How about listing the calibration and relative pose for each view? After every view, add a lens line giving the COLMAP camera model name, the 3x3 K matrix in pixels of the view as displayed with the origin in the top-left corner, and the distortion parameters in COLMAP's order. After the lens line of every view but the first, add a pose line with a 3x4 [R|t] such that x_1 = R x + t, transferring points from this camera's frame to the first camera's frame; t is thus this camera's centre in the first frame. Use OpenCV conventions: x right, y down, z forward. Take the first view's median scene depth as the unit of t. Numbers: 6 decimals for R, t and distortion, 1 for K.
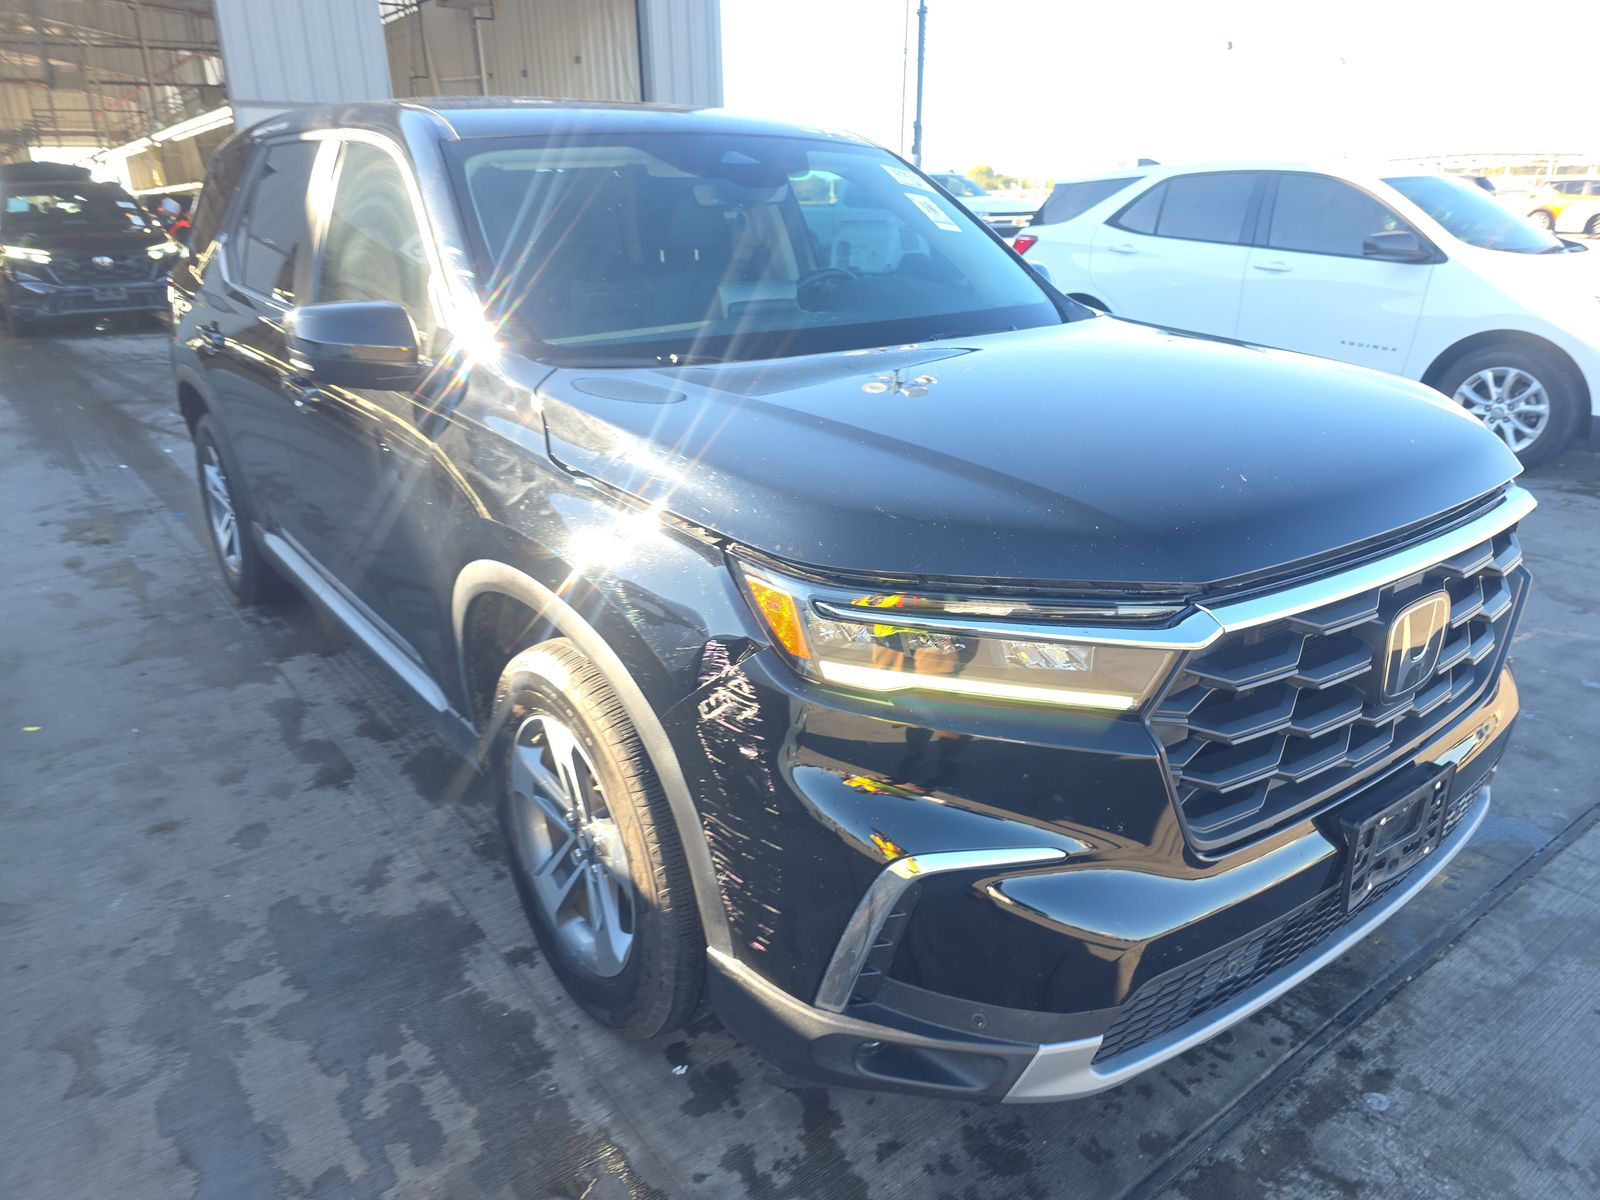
lens RADIAL K [[1108.1, 0, 792.0], [0, 1108.1, 600.5], [0, 0, 1]] dist [0.037787, -0.043033]
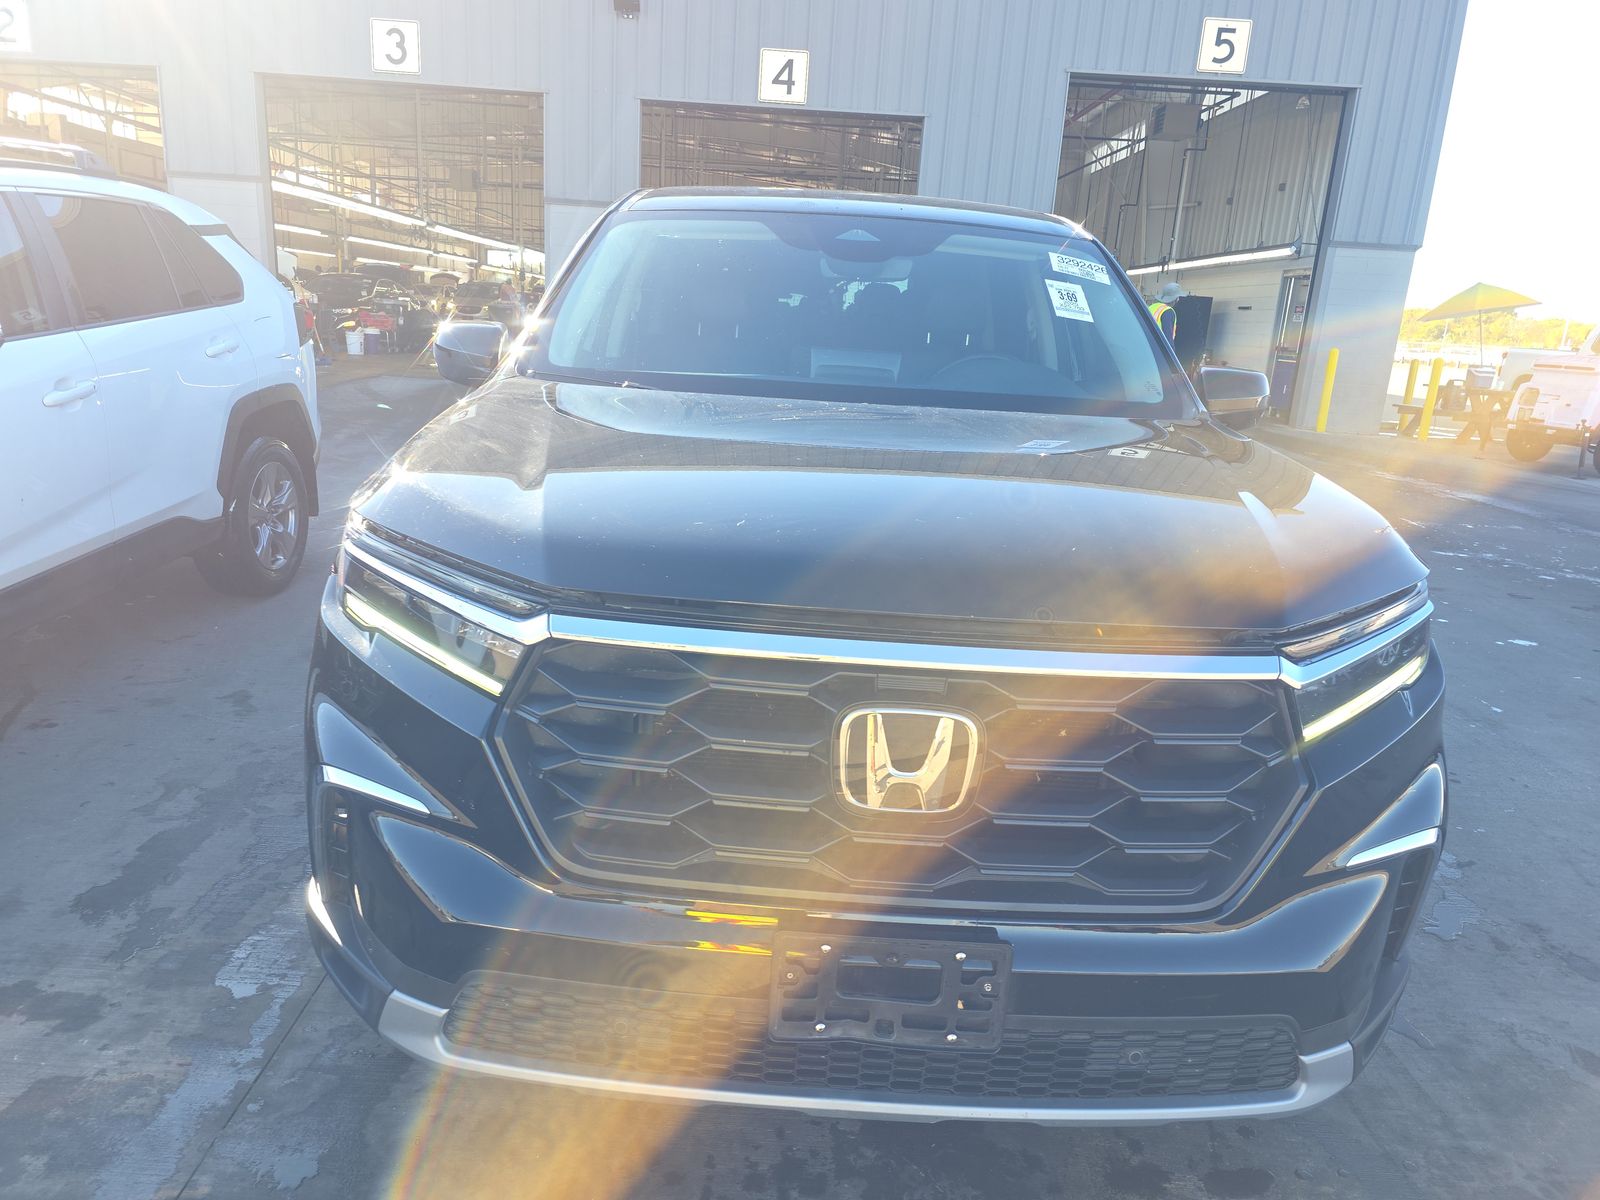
lens RADIAL K [[1108.1, 0, 792.0], [0, 1108.1, 600.5], [0, 0, 1]] dist [0.037787, -0.043033]
pose [[0.787901, 0.207811, -0.579677, 0.819366], [-0.267505, 0.963384, -0.018226, -0.032034], [0.554664, 0.169427, 0.814642, 0.213593]]
